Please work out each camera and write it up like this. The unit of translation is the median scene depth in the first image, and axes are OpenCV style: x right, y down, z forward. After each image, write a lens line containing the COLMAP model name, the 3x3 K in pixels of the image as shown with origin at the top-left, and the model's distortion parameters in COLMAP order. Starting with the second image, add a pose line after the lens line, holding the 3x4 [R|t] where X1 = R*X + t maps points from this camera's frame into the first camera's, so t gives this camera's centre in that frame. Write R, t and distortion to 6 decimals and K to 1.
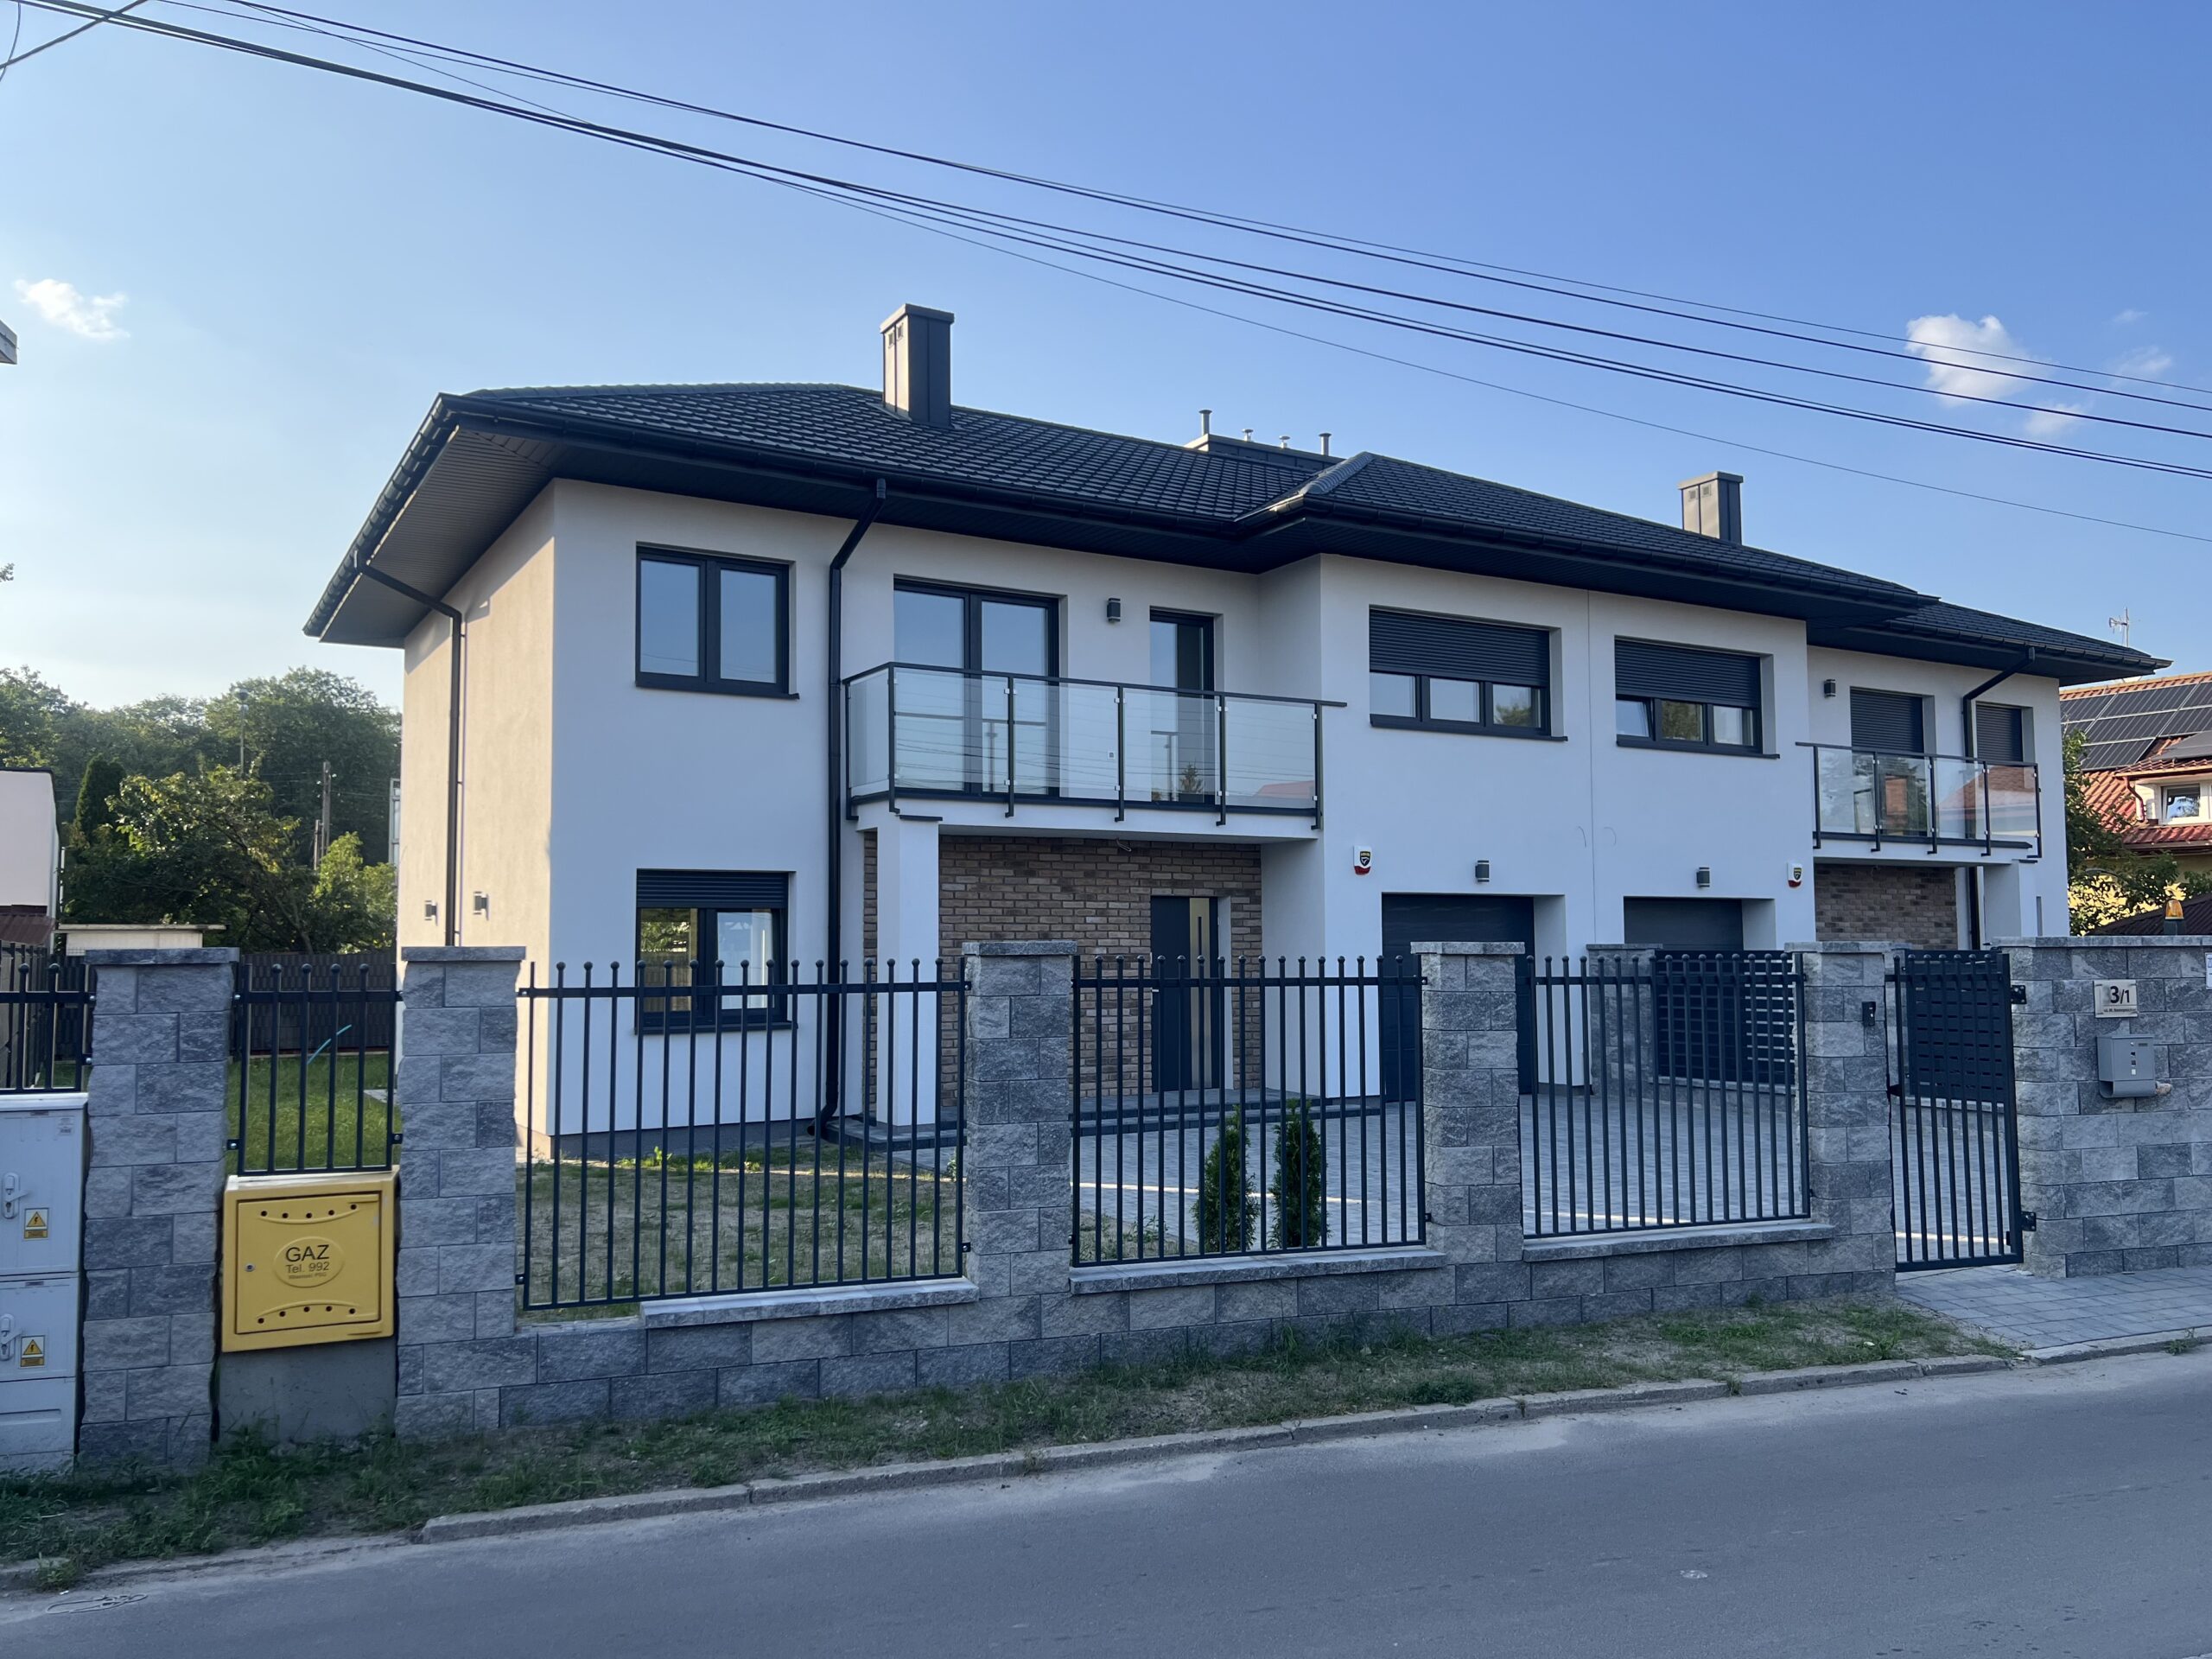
lens RADIAL K [[1680.9, 0, 1106.0], [0, 1680.9, 829.5], [0, 0, 1]] dist [0.072508, -0.060434]
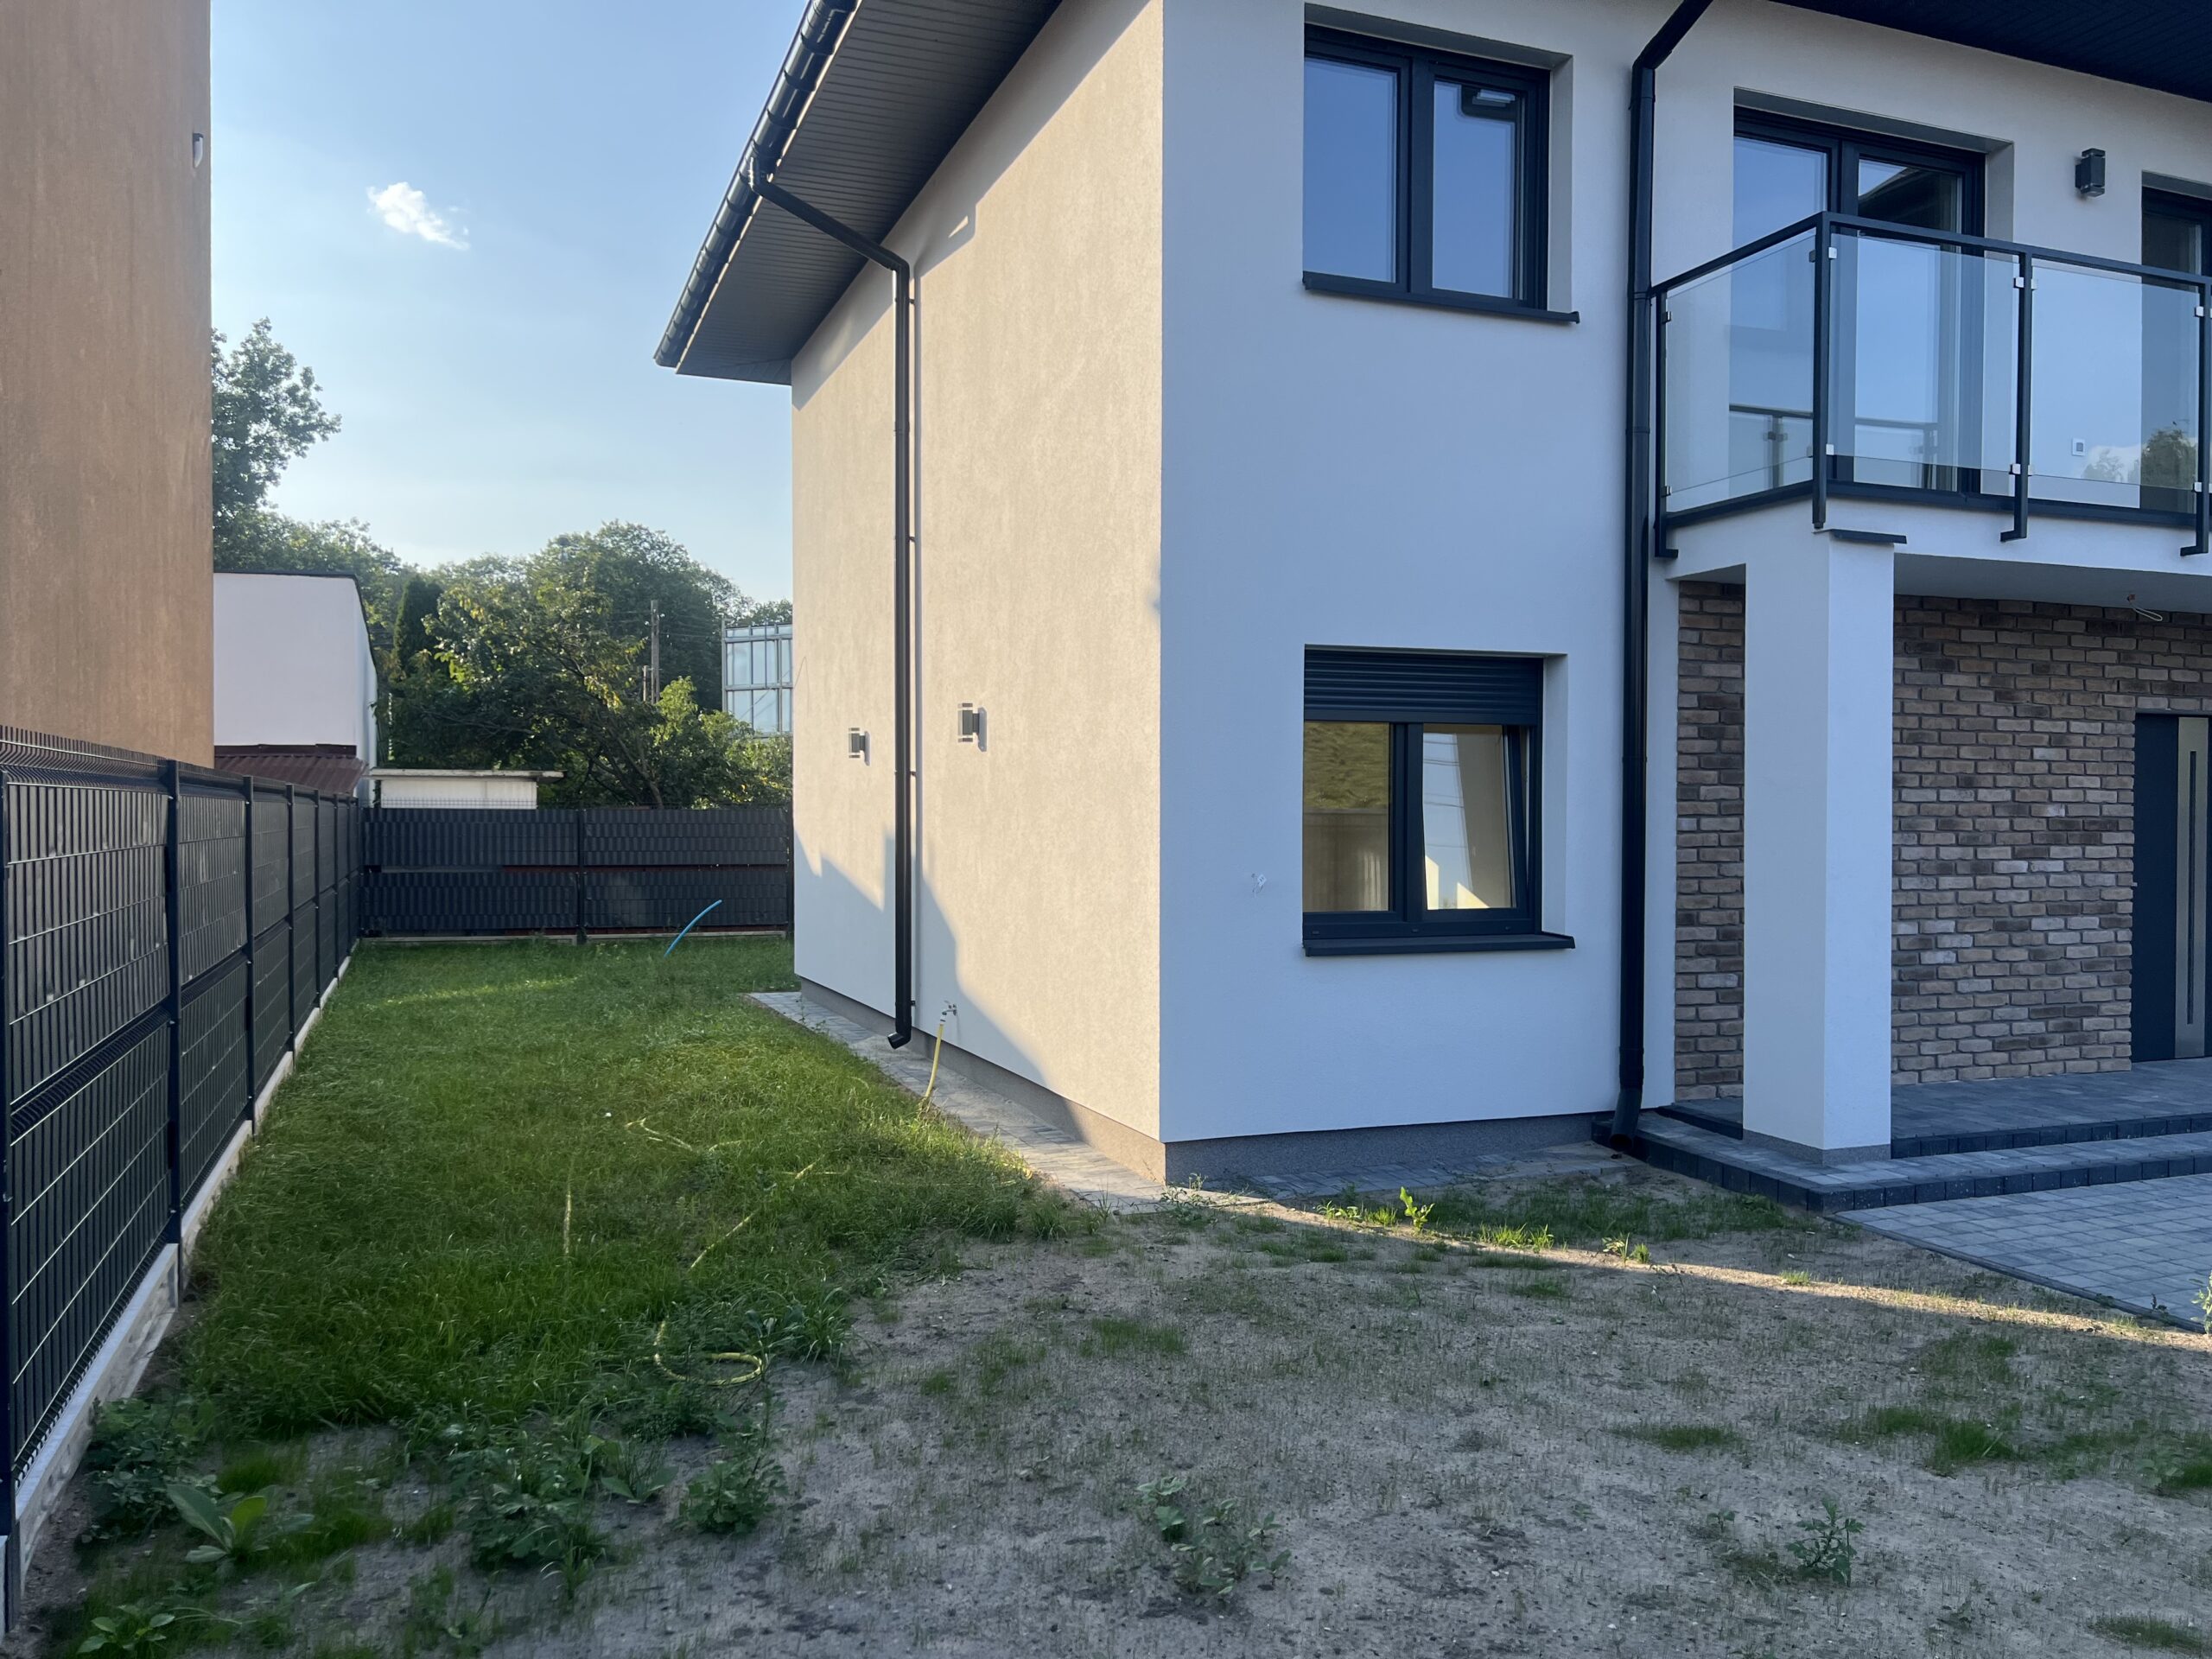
lens RADIAL K [[1623.6, 0, 1059.1], [0, 1623.6, 820.6], [0, 0, 1]] dist [0.080108, -0.053603]
pose [[0.985466, 0.008929, -0.169641, -0.233829], [0.003390, 0.997385, 0.072189, 0.036139], [0.169842, -0.071714, 0.982858, 0.425280]]
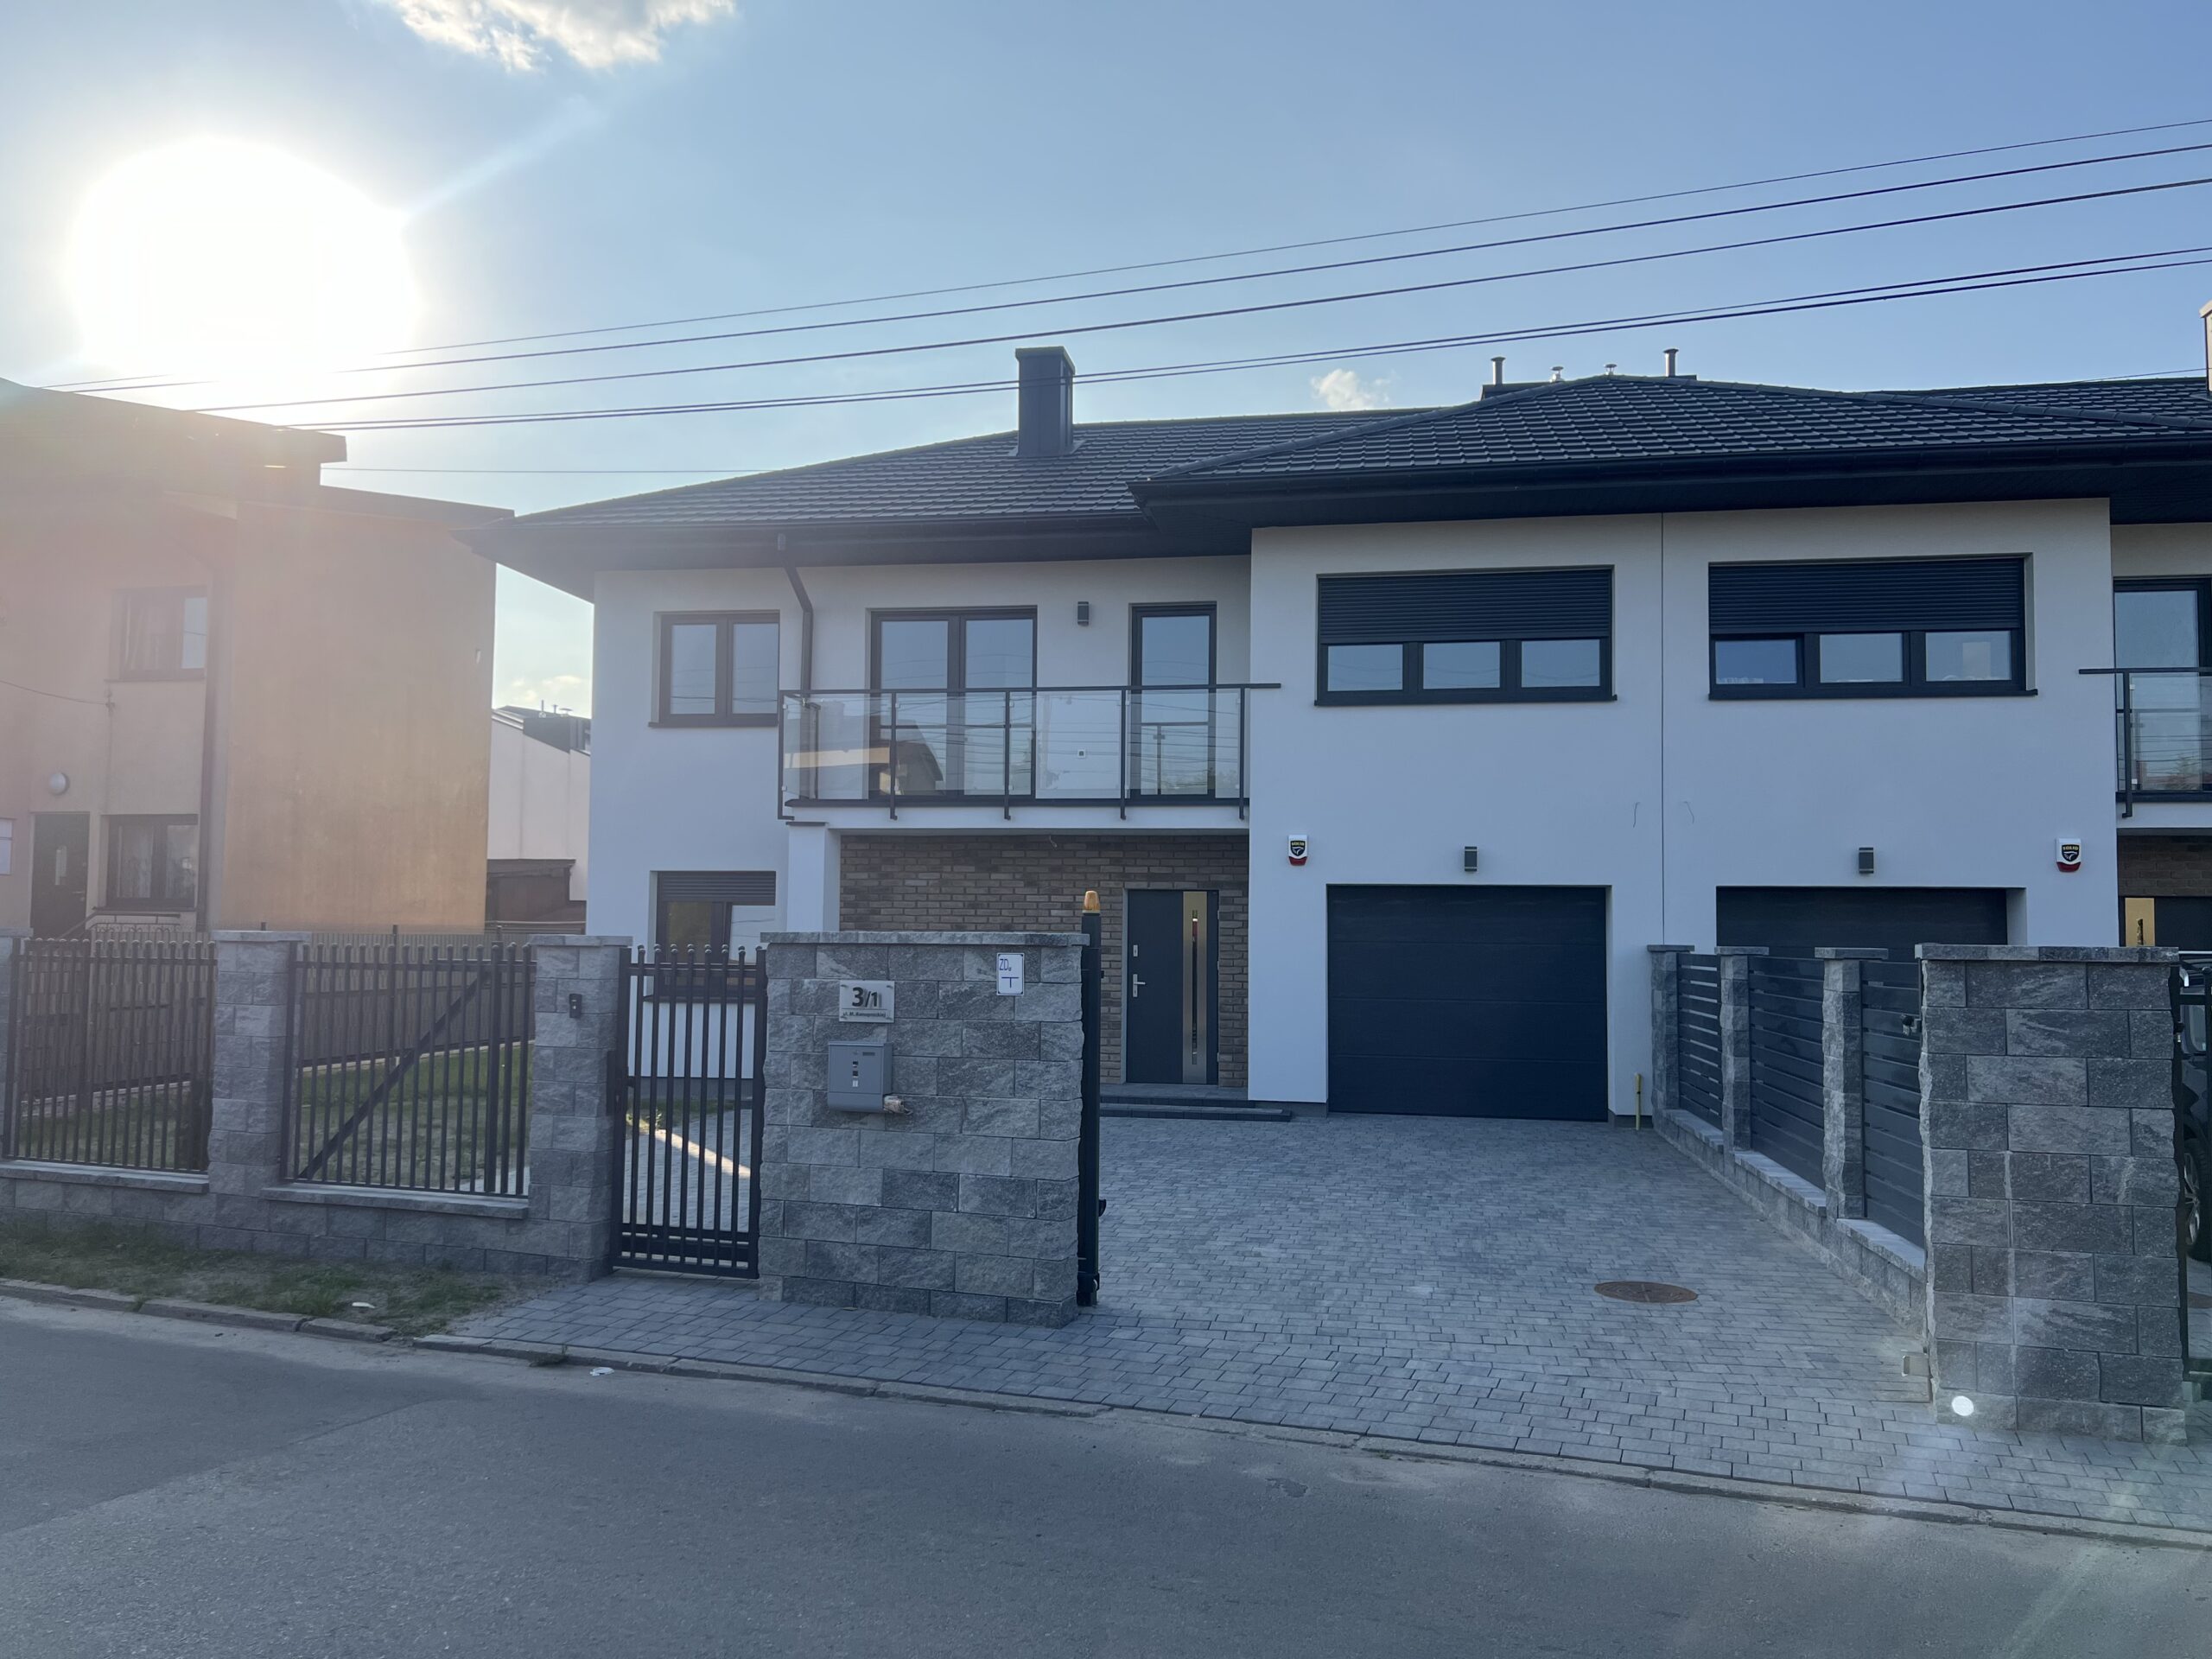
lens RADIAL K [[1675.7, 0, 1106.0], [0, 1675.7, 829.5], [0, 0, 1]] dist [0.056180, -0.068907]
pose [[0.751412, -0.028655, -0.659211, 0.714743], [0.031284, 0.999480, -0.007786, 0.011137], [0.659091, -0.014773, 0.751918, 0.240164]]
